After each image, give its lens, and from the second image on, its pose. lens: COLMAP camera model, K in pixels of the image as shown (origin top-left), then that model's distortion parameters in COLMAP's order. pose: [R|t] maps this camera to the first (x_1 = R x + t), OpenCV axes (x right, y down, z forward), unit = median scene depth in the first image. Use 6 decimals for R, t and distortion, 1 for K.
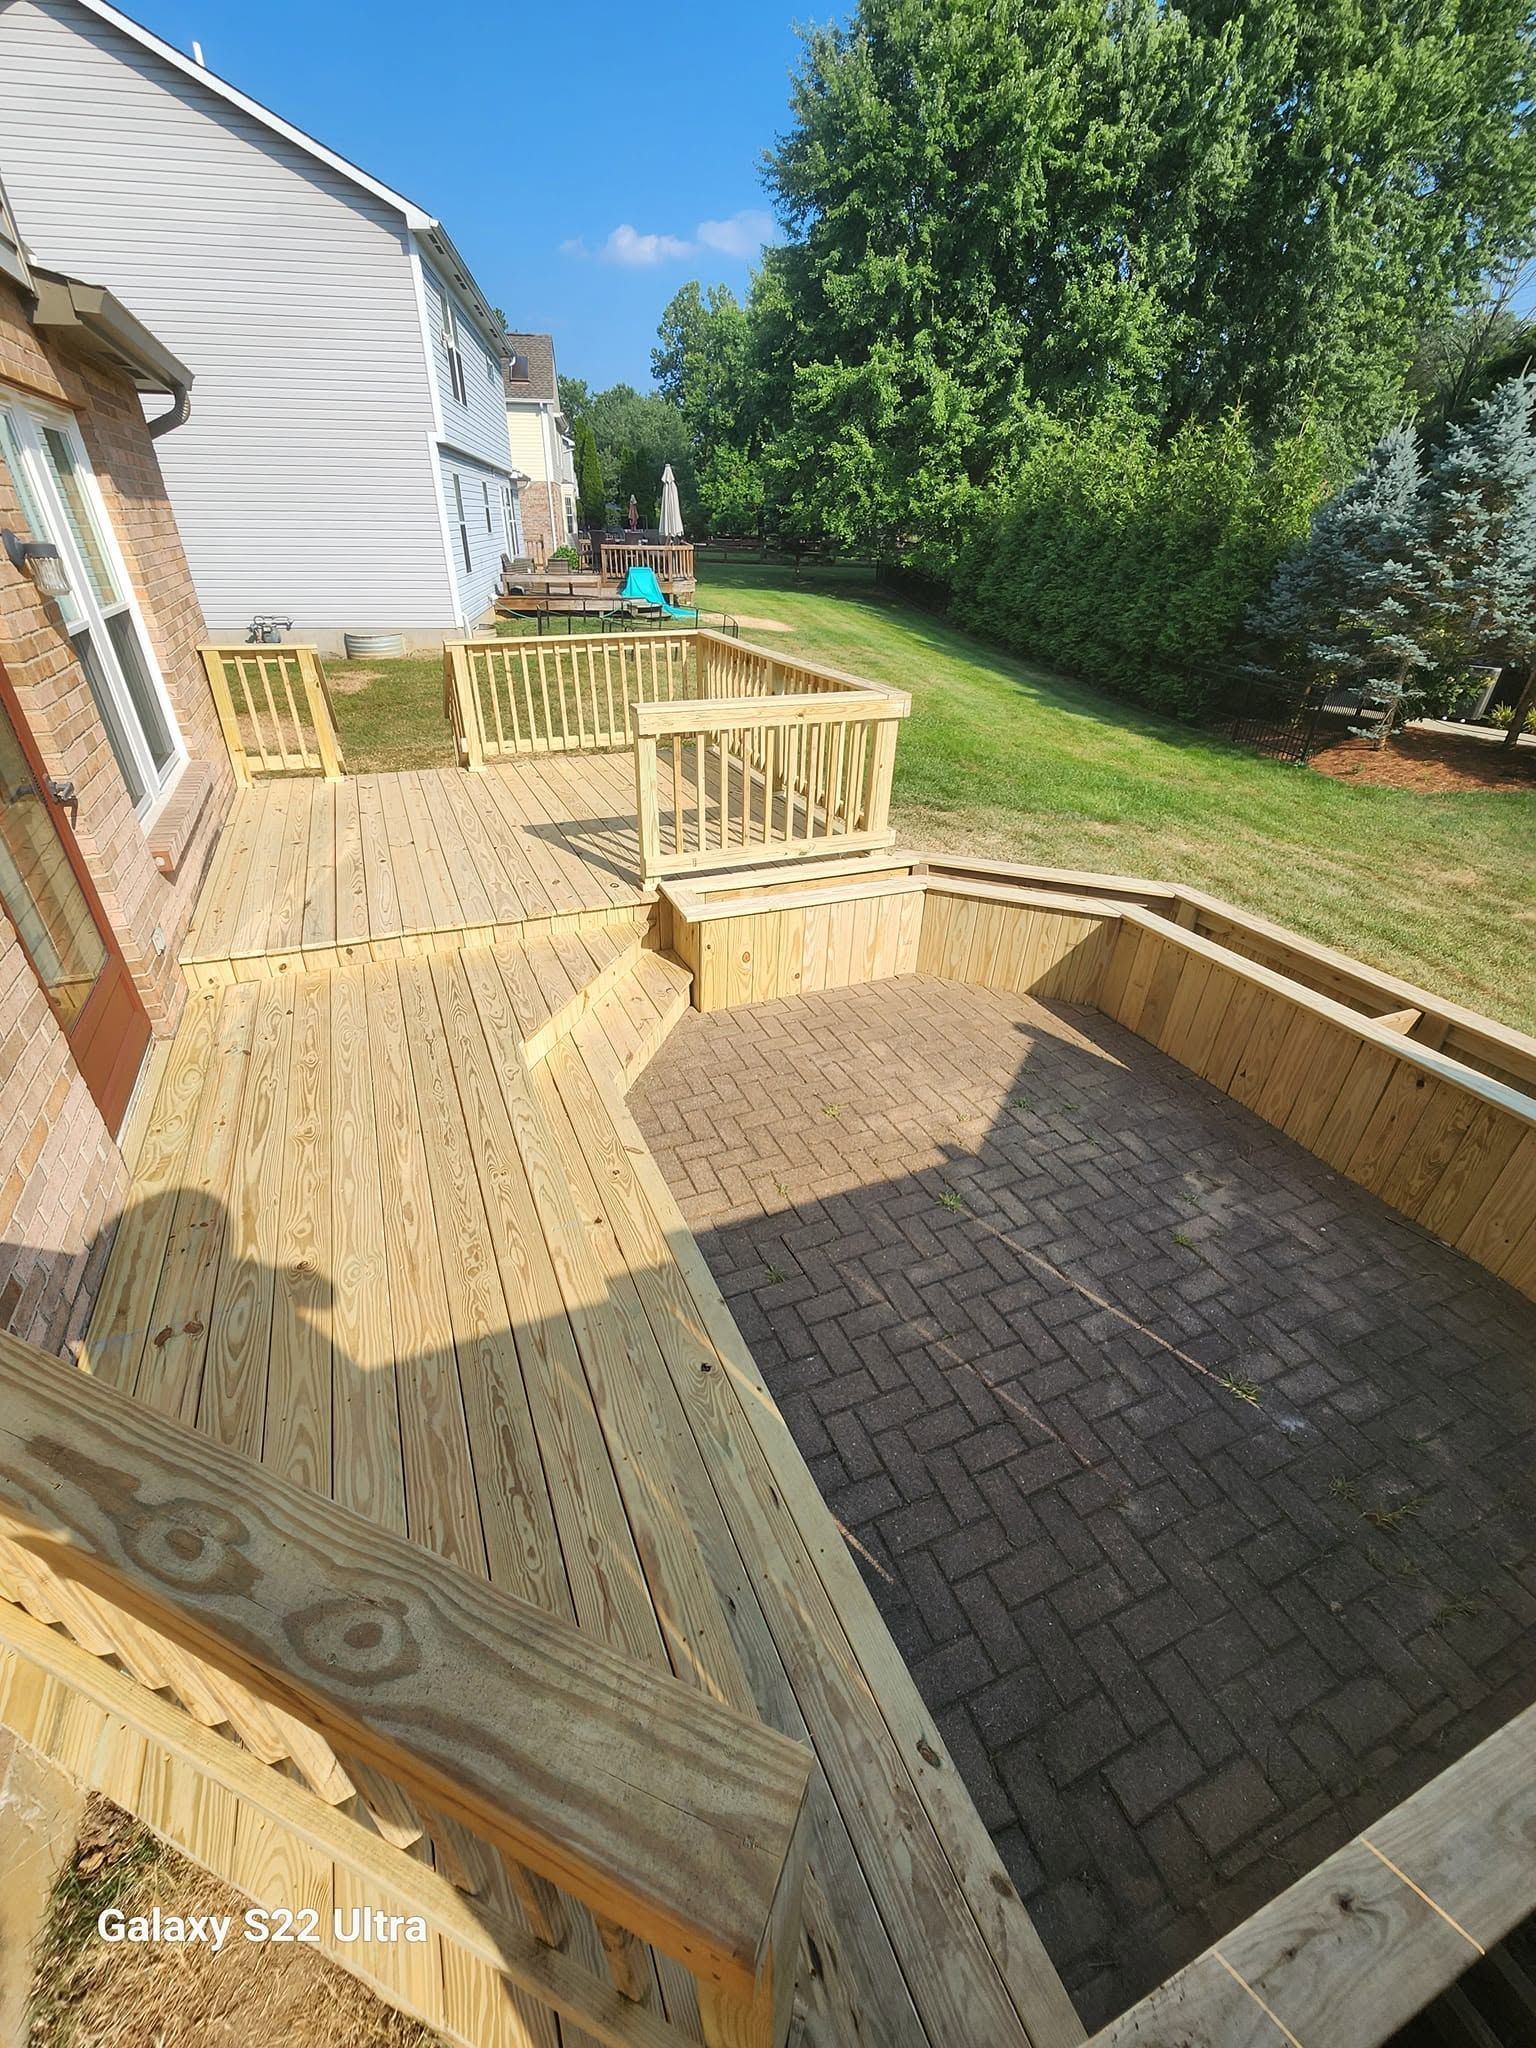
lens RADIAL K [[848.6, 0, 770.1], [0, 848.6, 1029.6], [0, 0, 1]] dist [-0.001063, -0.000087]
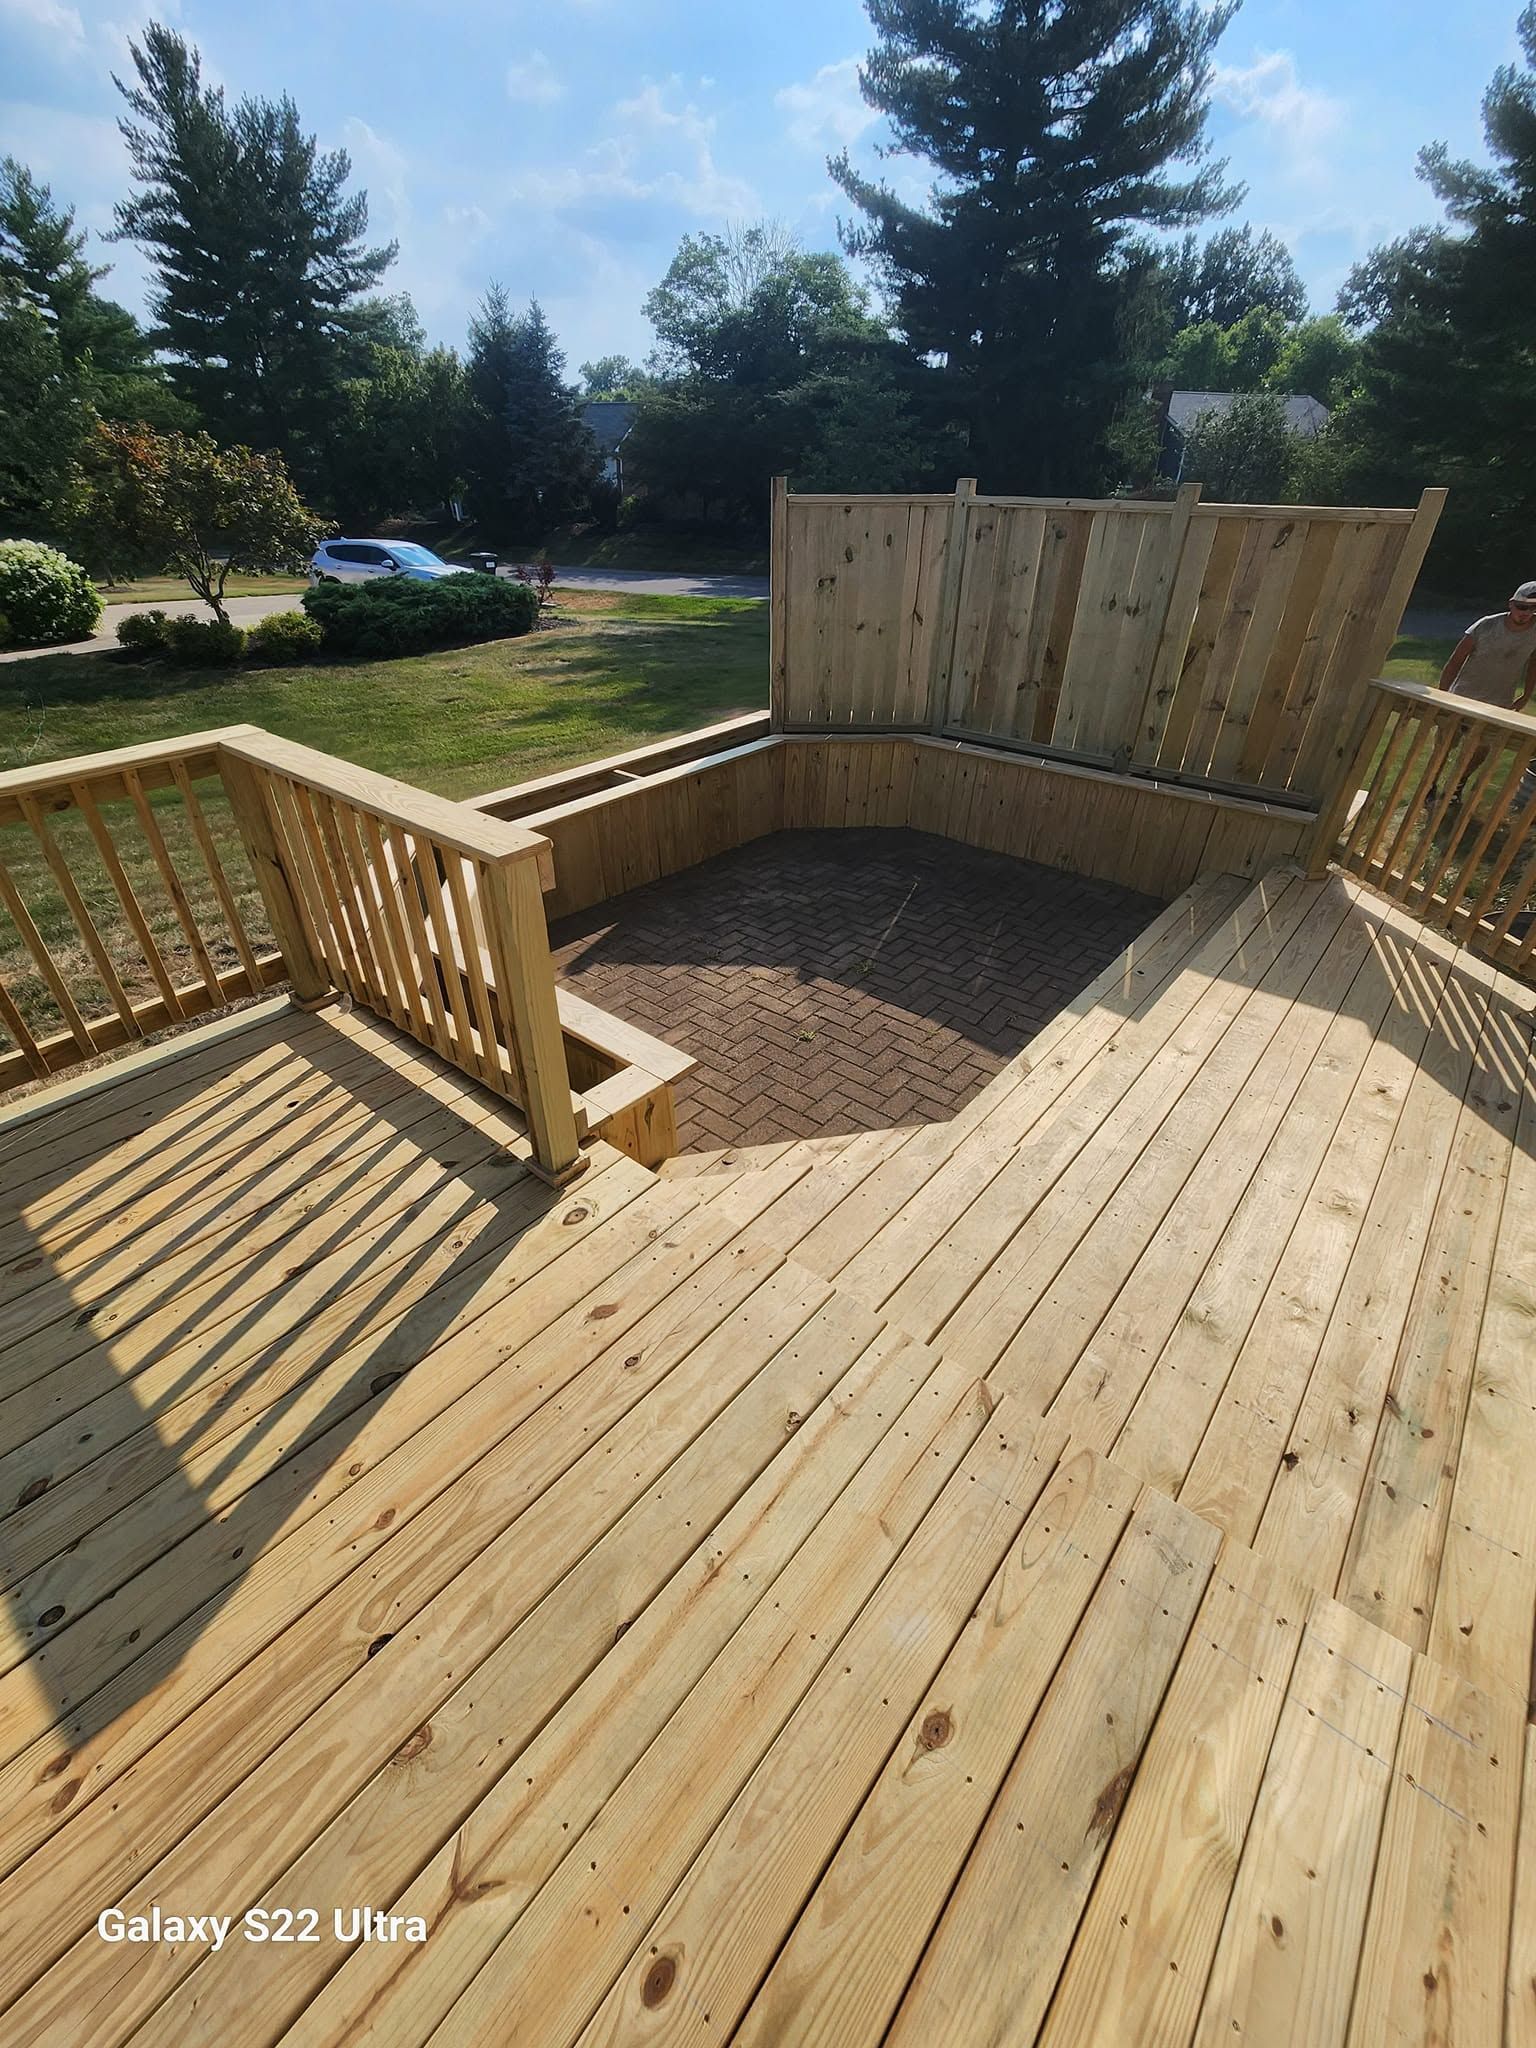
lens RADIAL K [[848.6, 0, 767.1], [0, 848.6, 1022.1], [0, 0, 1]] dist [-0.001063, -0.000087]
pose [[-0.436559, -0.517398, 0.736013, -0.581117], [0.454931, 0.578837, 0.676746, -0.561426], [-0.776179, 0.630275, -0.017316, 0.947087]]
